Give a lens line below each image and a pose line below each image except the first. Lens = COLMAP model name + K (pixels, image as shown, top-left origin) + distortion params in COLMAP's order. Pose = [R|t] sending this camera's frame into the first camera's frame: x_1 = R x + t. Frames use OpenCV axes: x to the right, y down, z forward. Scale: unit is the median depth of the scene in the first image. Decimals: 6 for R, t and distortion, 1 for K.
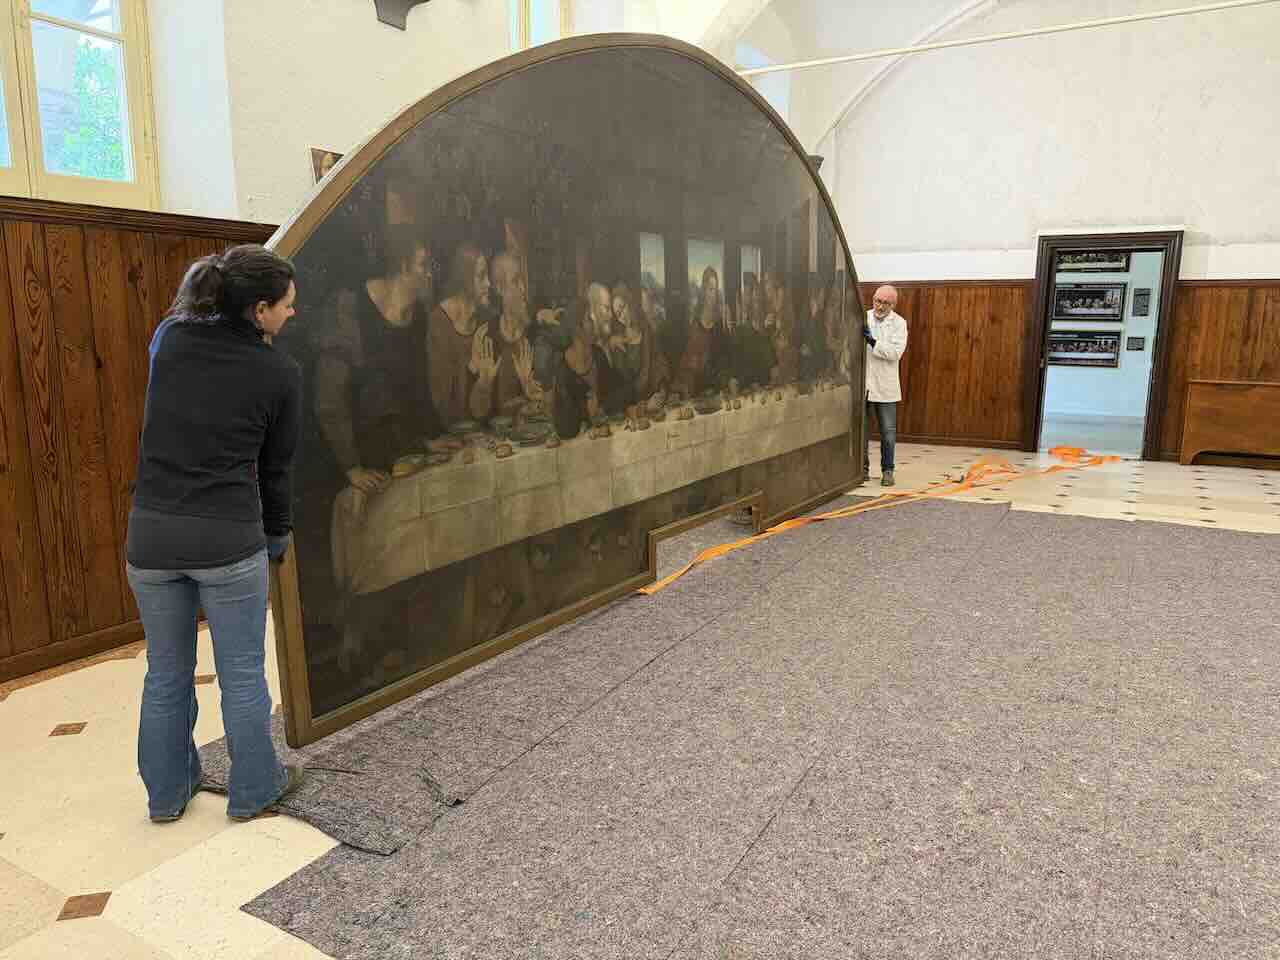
lens RADIAL K [[889.4, 0, 645.3], [0, 889.4, 479.2], [0, 0, 1]] dist [0.103491, -0.140502]
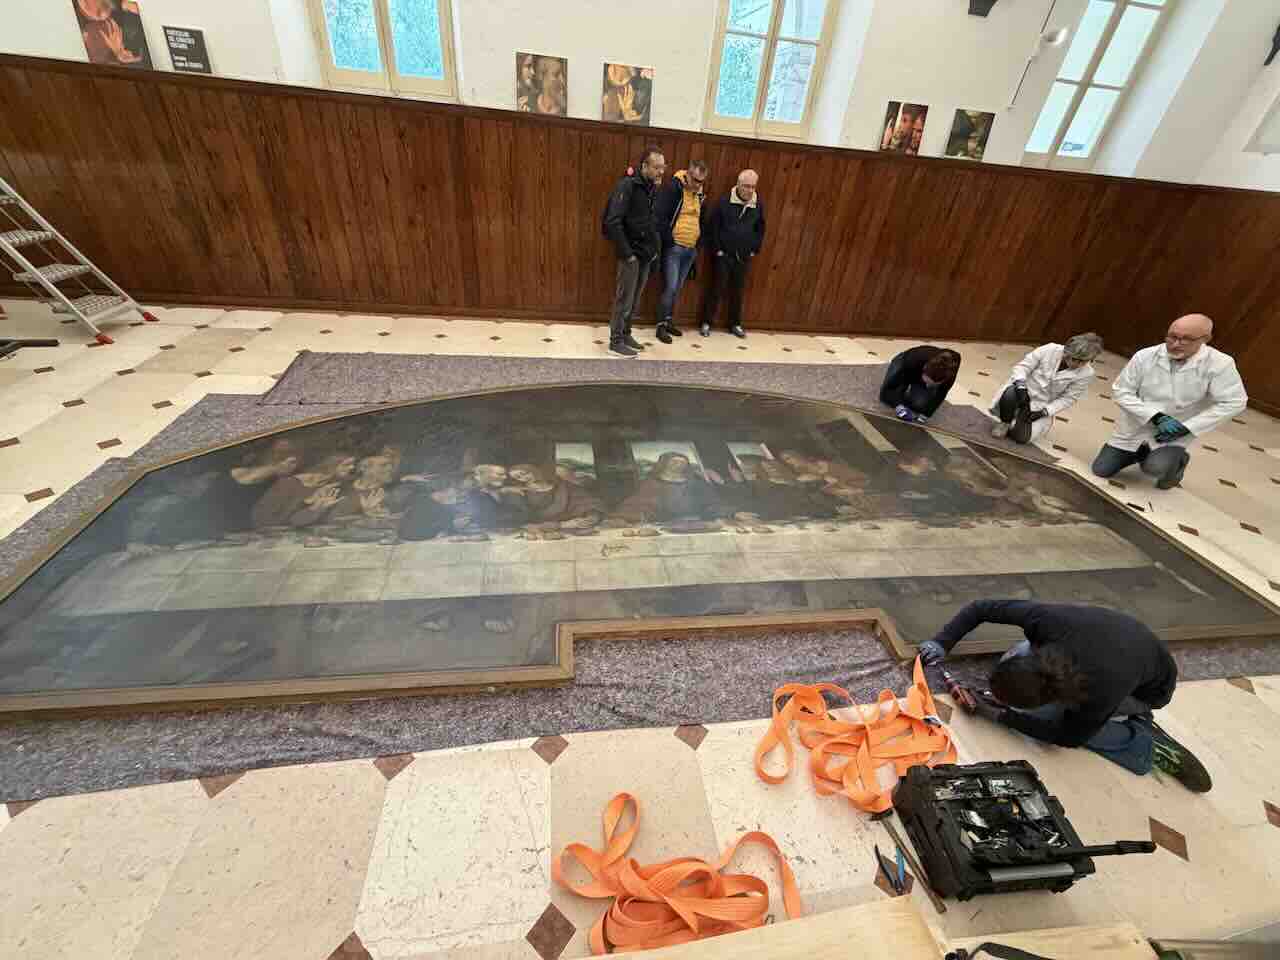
lens RADIAL K [[509.4, 0, 632.9], [0, 509.4, 478.6], [0, 0, 1]] dist [0.000696, 0.000052]
pose [[0.574399, -0.700815, -0.422995, 0.411698], [-0.004467, 0.514054, -0.857746, 0.481948], [0.818563, 0.494578, 0.292142, 1.064004]]
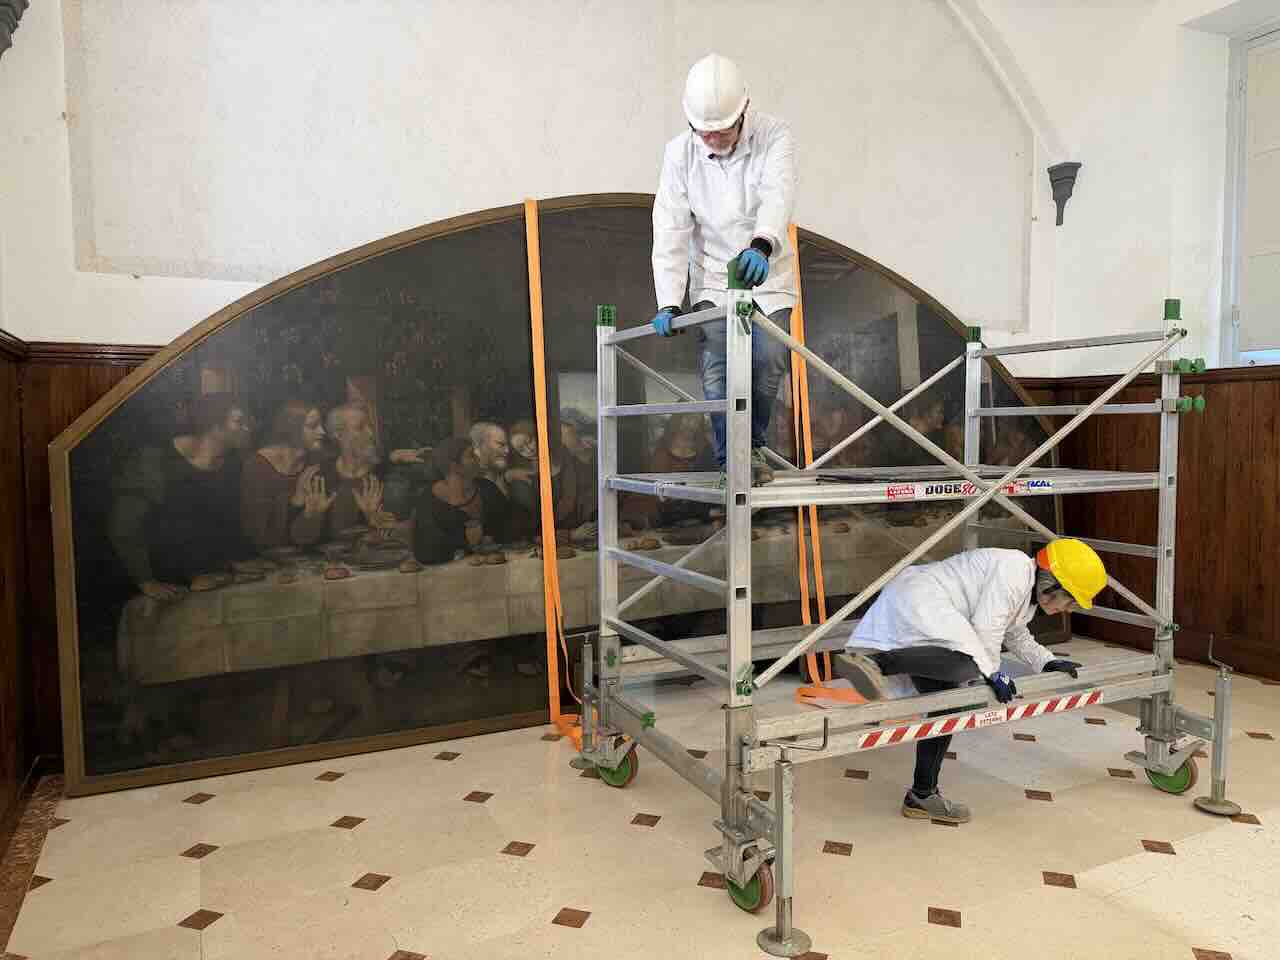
lens RADIAL K [[889.4, 0, 645.3], [0, 889.4, 479.2], [0, 0, 1]] dist [0.103491, -0.140502]
pose [[0.828130, -0.047425, -0.558527, 0.786278], [-0.045700, 0.987385, -0.151600, 0.005289], [0.558670, 0.151069, 0.815516, 0.256233]]
